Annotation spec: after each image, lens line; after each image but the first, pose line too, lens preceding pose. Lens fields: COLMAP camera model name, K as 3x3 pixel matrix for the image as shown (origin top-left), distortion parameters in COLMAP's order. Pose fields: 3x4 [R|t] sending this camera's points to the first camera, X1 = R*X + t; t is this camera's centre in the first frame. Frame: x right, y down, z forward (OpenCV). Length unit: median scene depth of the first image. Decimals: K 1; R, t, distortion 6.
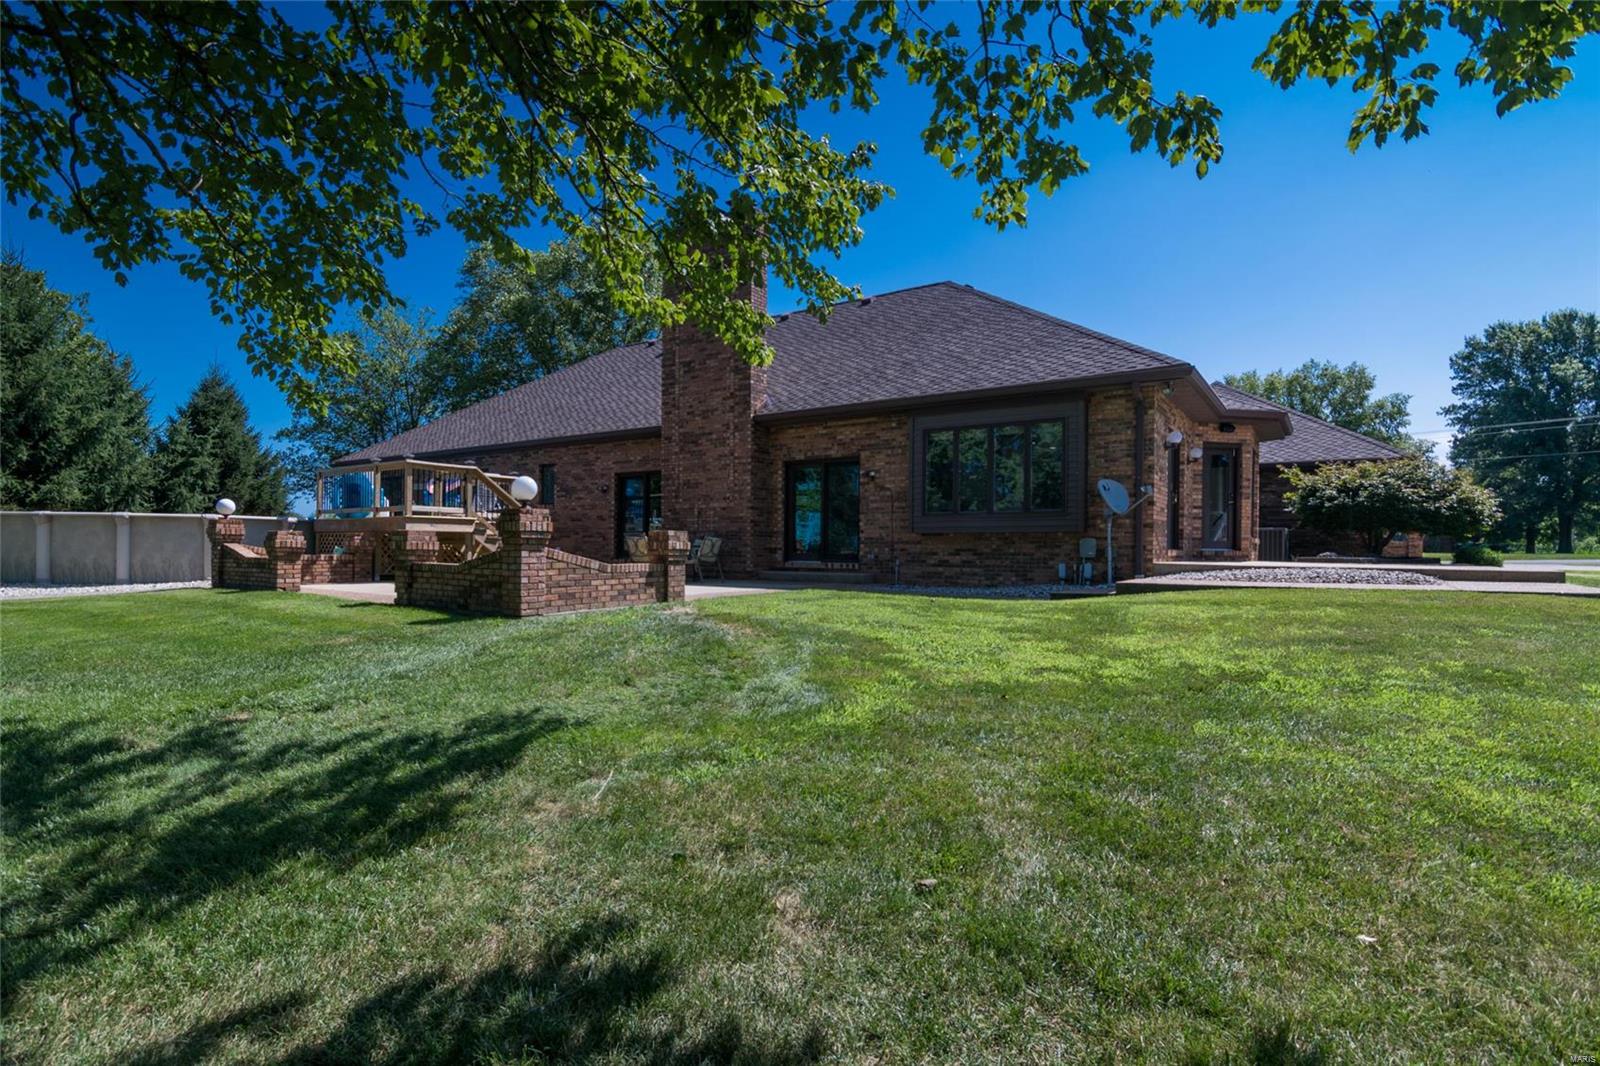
lens RADIAL K [[727.0, 0, 796.6], [0, 727.0, 550.6], [0, 0, 1]] dist [-0.000388, -0.000090]
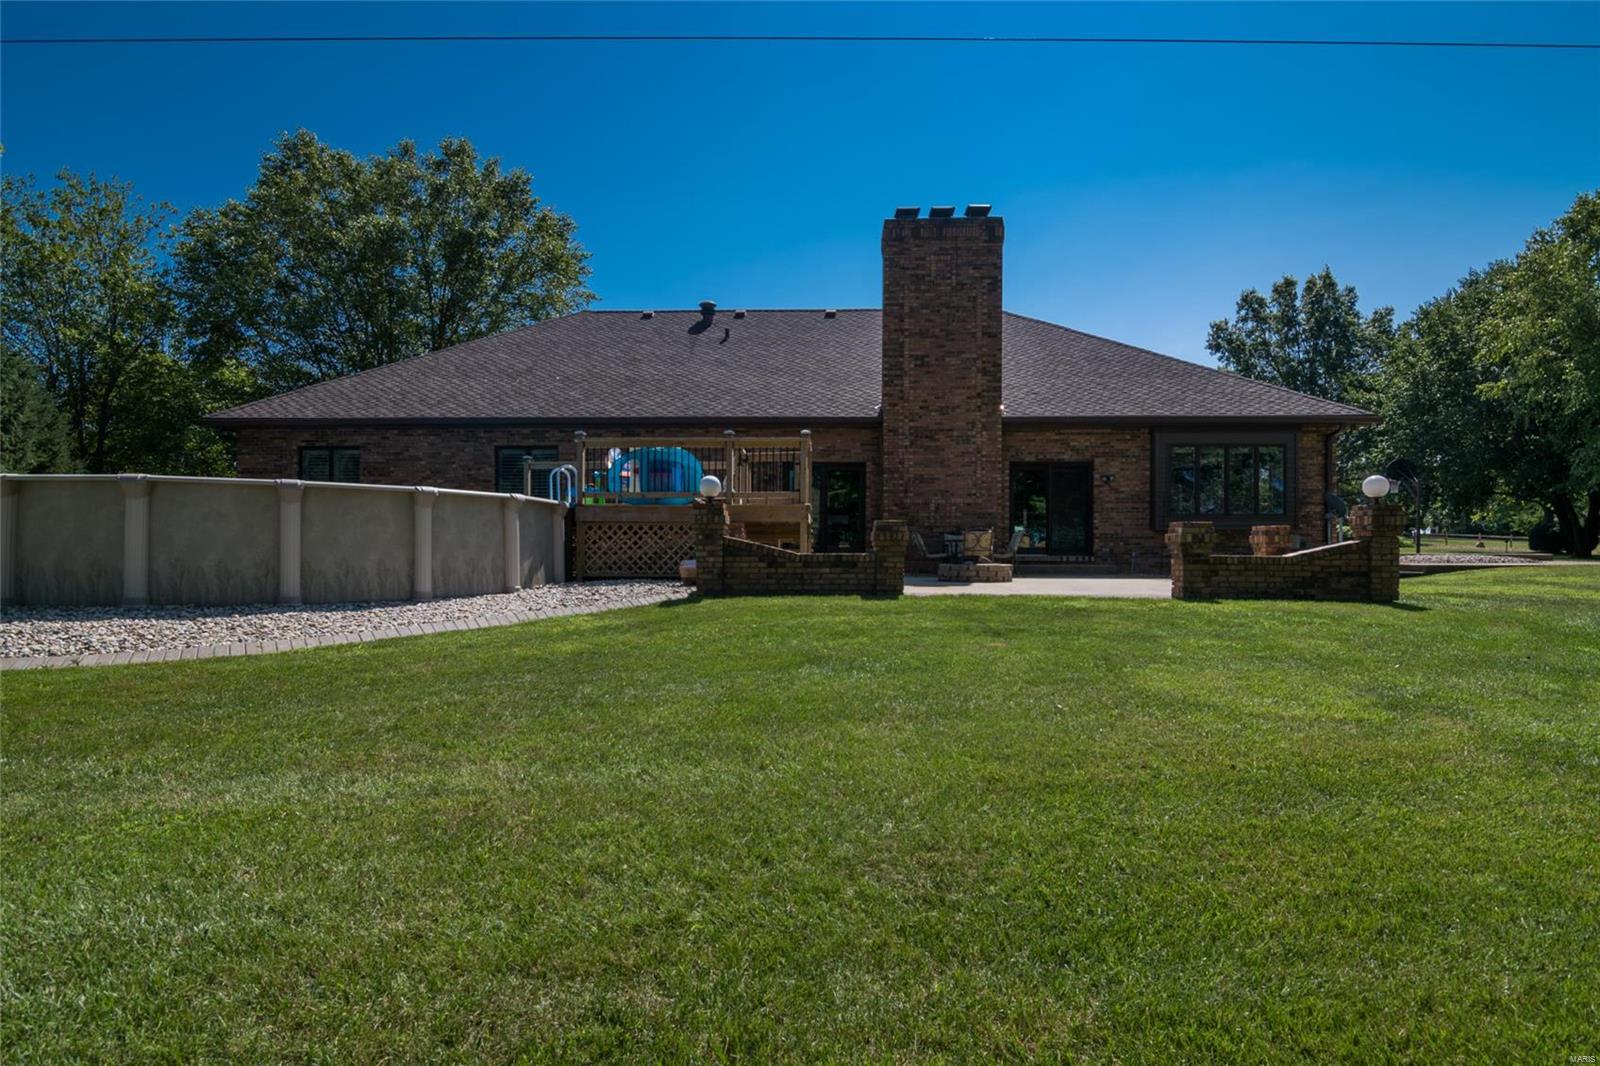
lens RADIAL K [[727.0, 0, 796.6], [0, 727.0, 550.6], [0, 0, 1]] dist [-0.000388, -0.000090]
pose [[0.852123, -0.007730, 0.523284, -0.865484], [0.006620, 0.999970, 0.003992, 0.001391], [-0.523300, 0.000063, 0.852149, 0.259983]]
